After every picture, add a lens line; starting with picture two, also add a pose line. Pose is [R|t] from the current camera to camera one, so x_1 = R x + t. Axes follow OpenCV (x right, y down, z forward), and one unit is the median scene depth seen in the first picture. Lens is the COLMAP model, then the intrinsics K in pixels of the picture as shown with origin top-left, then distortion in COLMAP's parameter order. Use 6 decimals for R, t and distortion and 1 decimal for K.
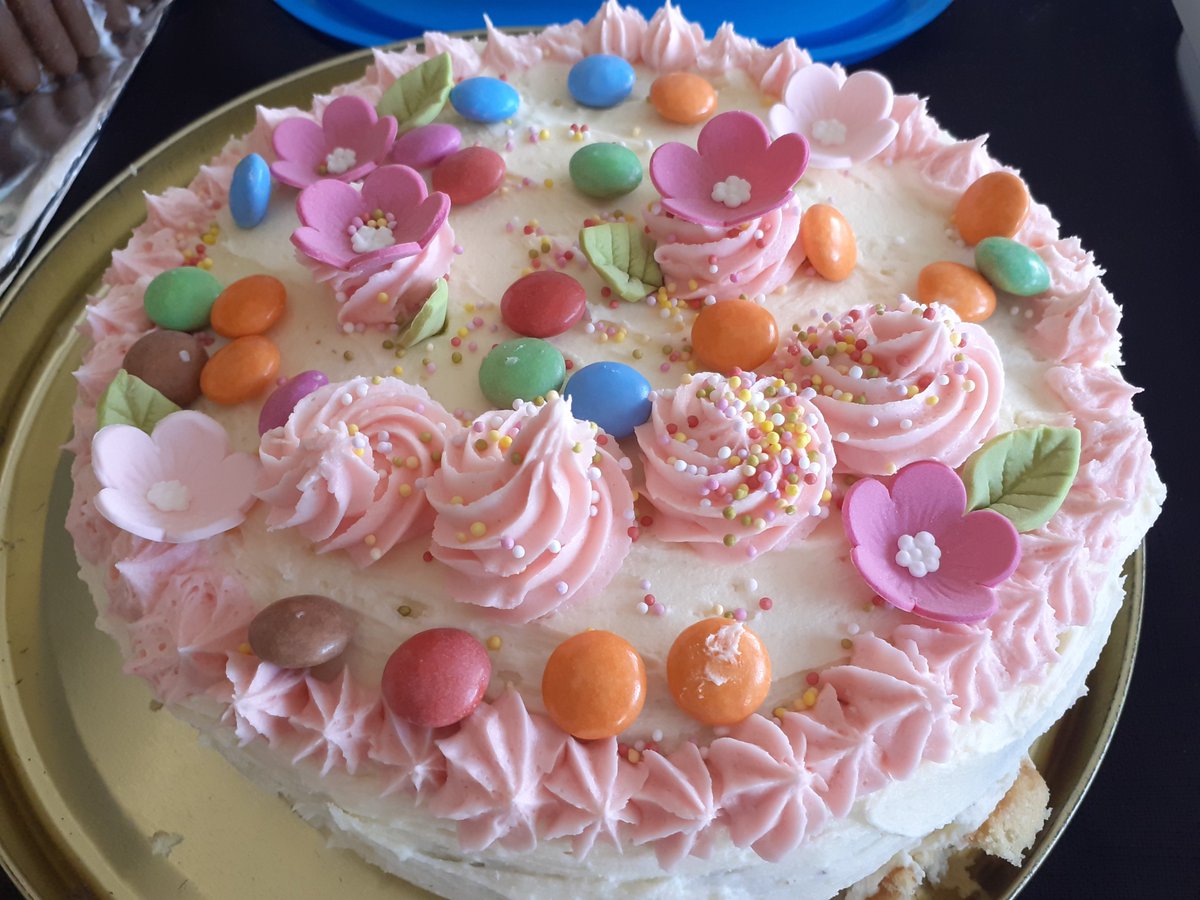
lens RADIAL K [[887.7, 0, 600.8], [0, 887.7, 448.6], [0, 0, 1]] dist [0.061201, 0.001565]
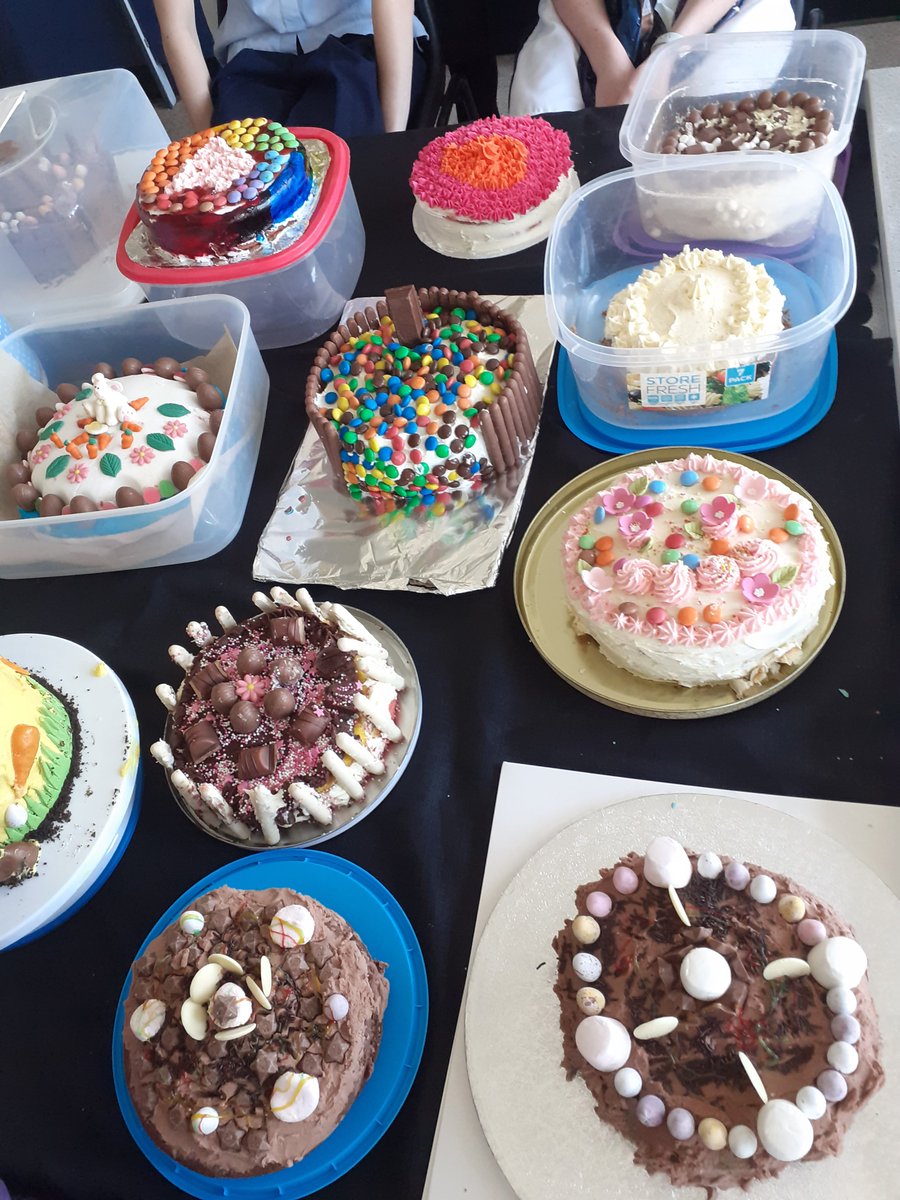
lens RADIAL K [[887.7, 0, 447.6], [0, 887.7, 598.8], [0, 0, 1]] dist [0.061201, 0.001565]
pose [[0.963074, -0.012640, -0.268941, 0.038421], [0.001812, 0.999179, -0.040473, 0.338995], [0.269232, 0.038491, 0.962306, -4.003384]]
